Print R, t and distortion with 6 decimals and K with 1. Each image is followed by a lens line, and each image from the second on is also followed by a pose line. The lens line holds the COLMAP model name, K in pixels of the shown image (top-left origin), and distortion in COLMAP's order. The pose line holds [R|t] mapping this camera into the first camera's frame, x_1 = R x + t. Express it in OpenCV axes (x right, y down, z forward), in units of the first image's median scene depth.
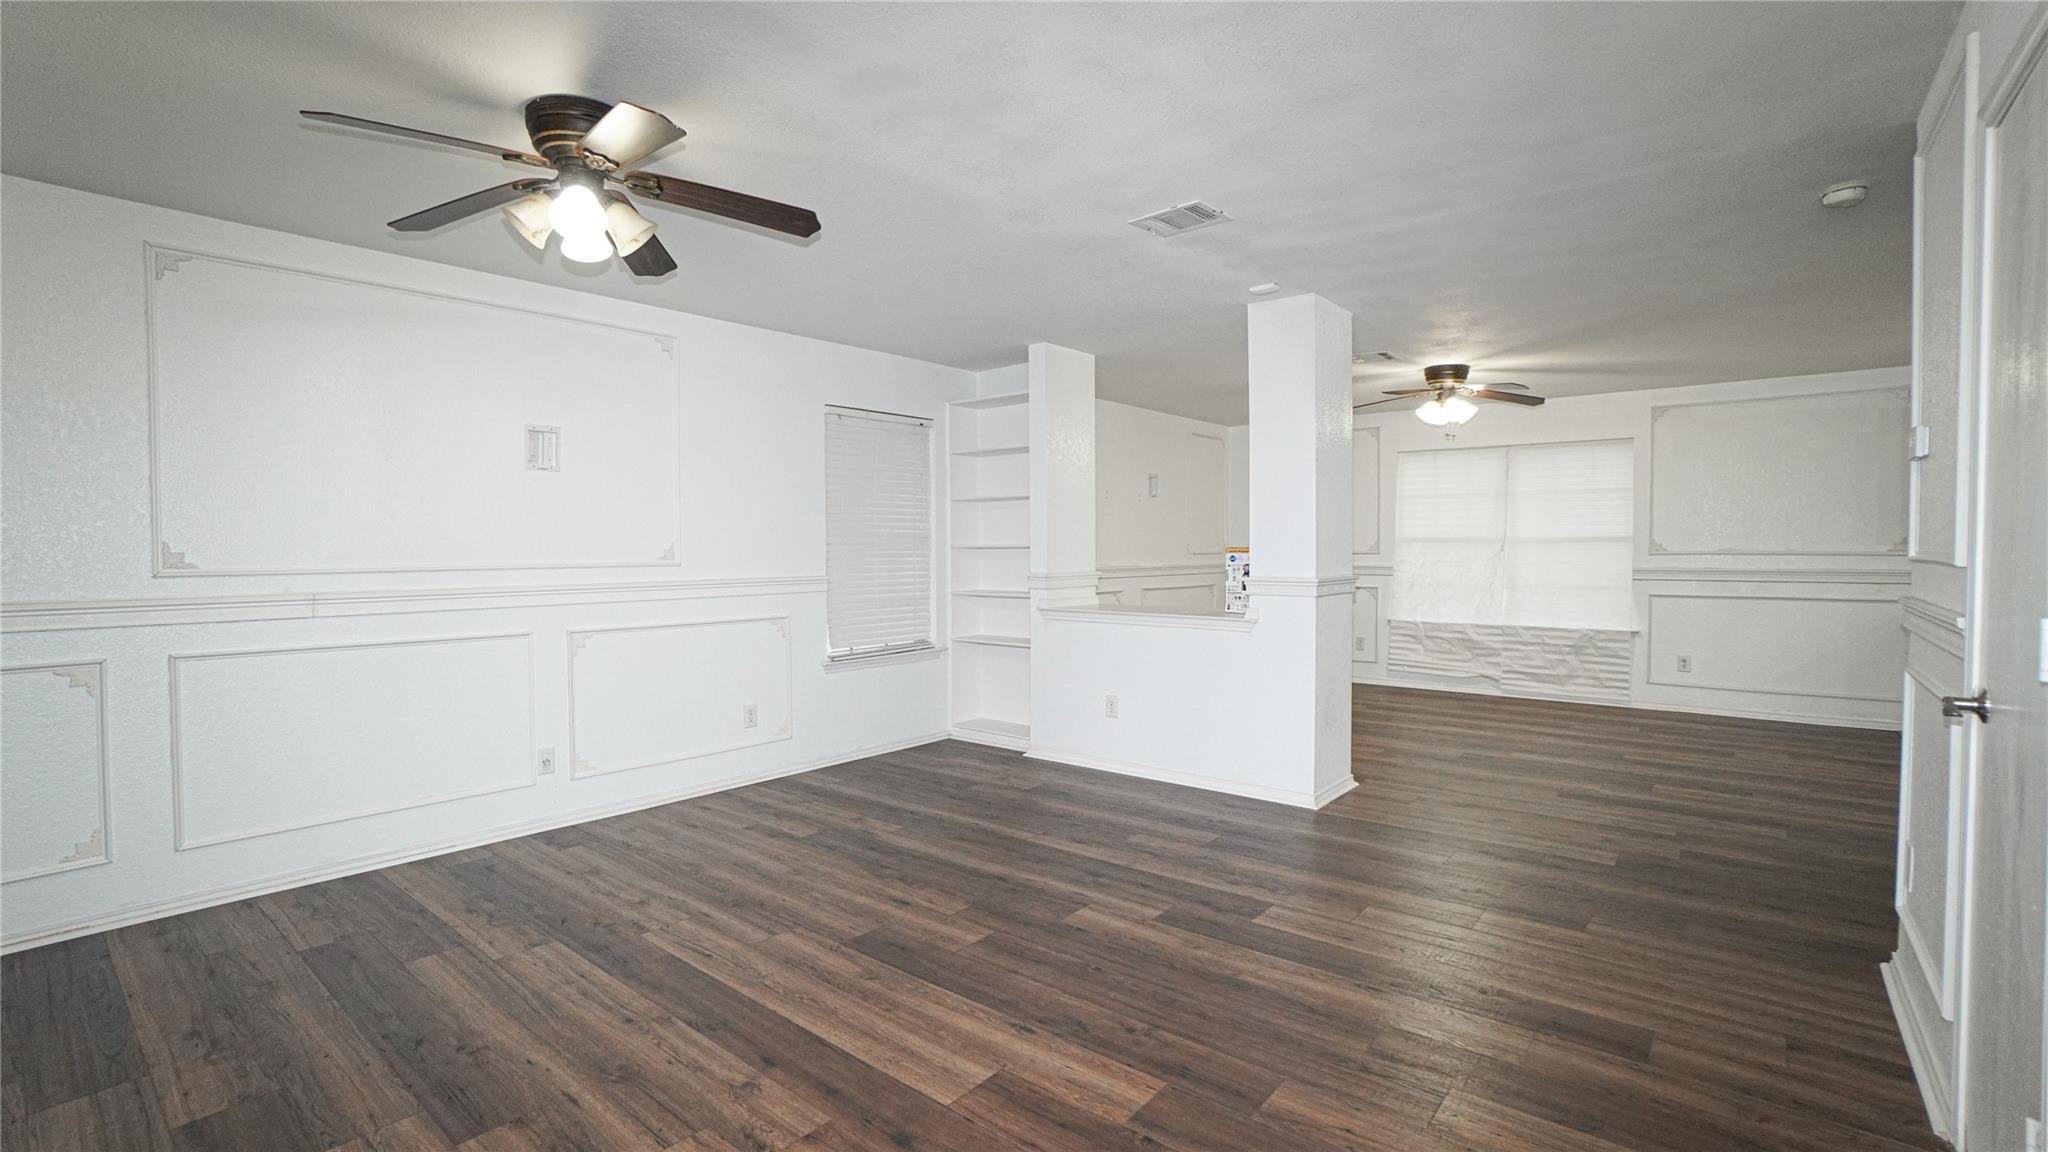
lens RADIAL K [[911.9, 0, 1007.5], [0, 911.9, 574.4], [0, 0, 1]] dist [-0.055947, 0.022855]
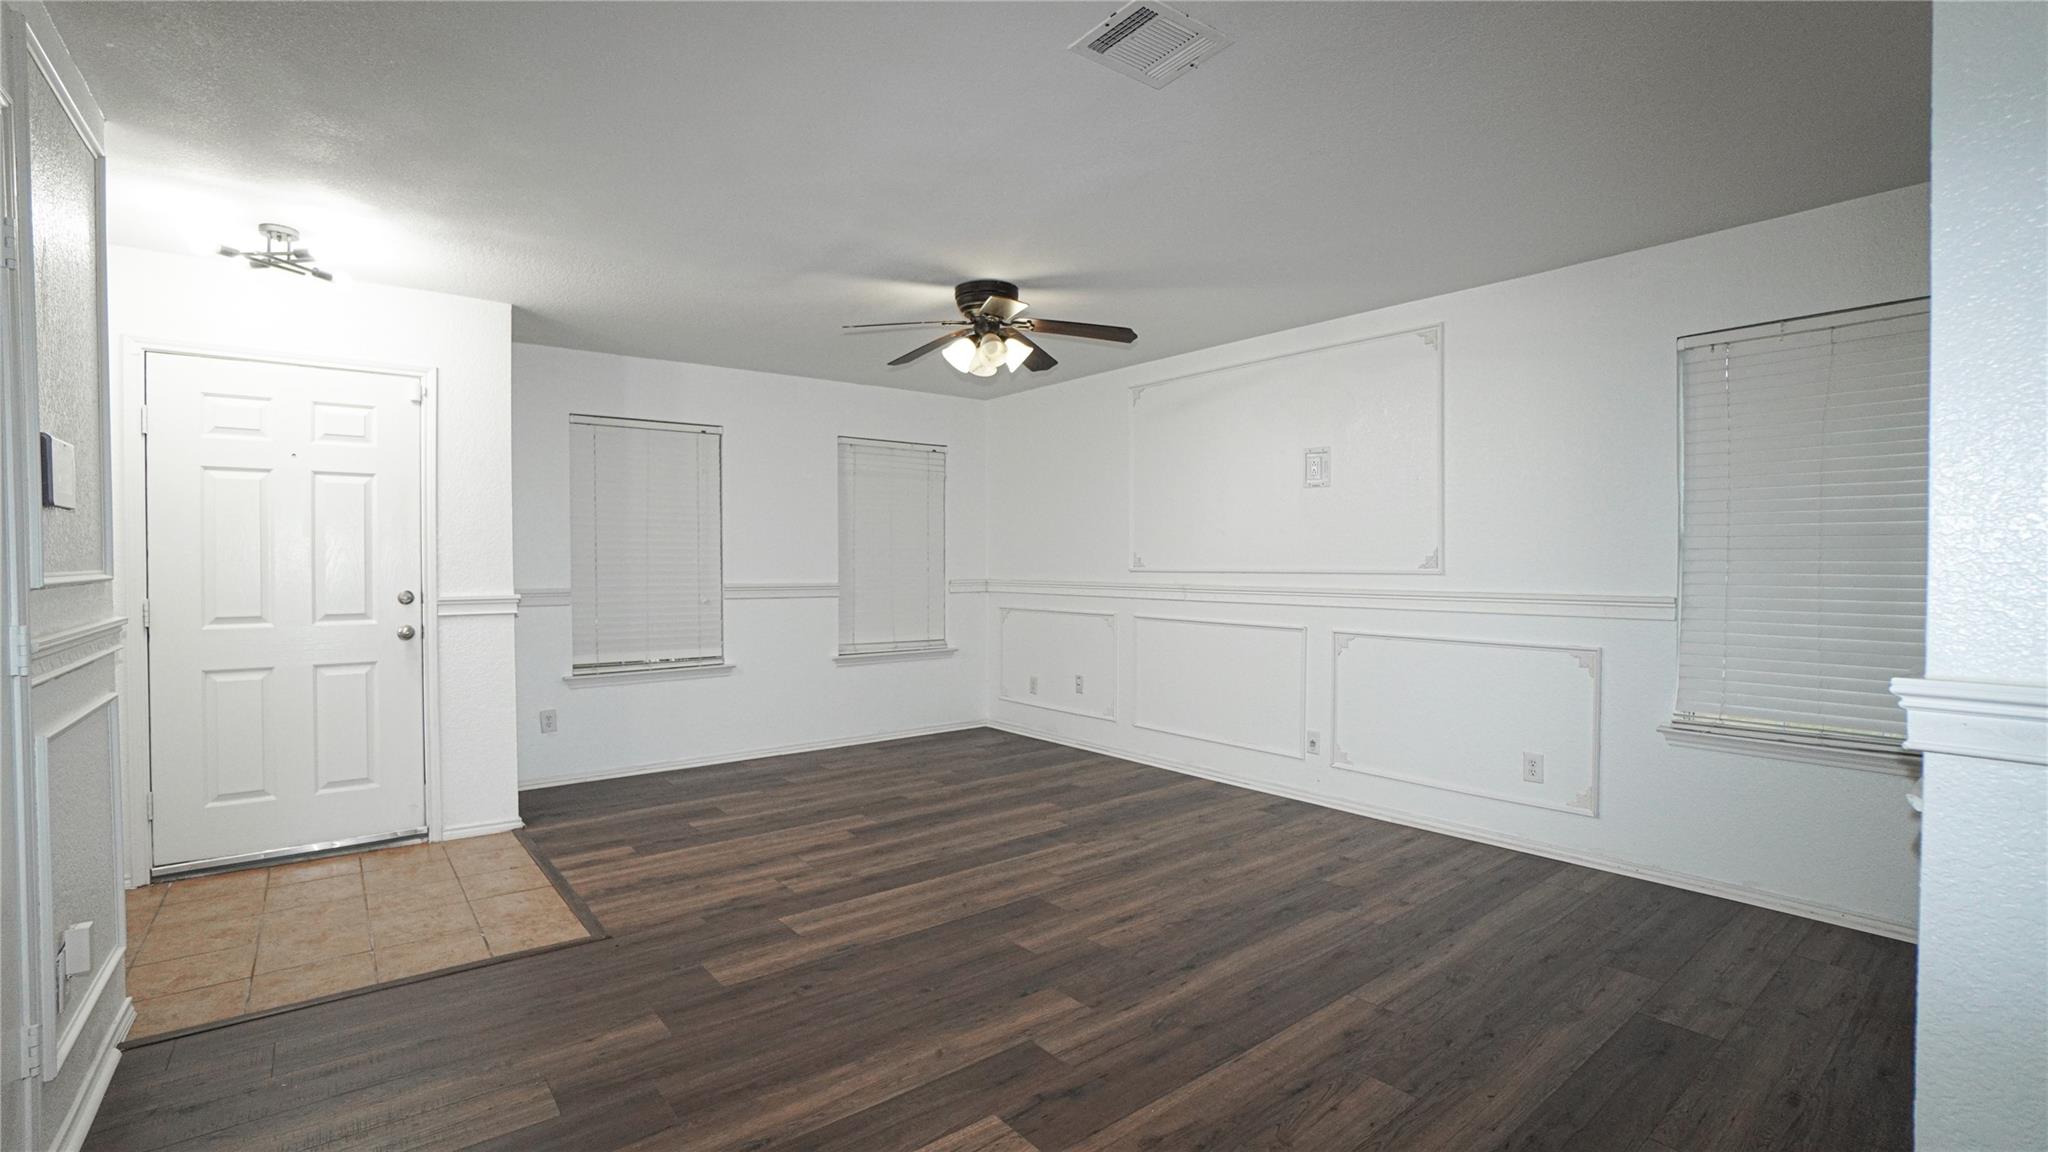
lens RADIAL K [[911.9, 0, 1007.5], [0, 911.9, 574.4], [0, 0, 1]] dist [-0.055947, 0.022855]
pose [[-0.206235, 0.022319, -0.978248, 0.884171], [-0.023119, 0.999350, 0.027674, -0.036123], [0.978229, 0.028323, -0.205585, 1.098376]]
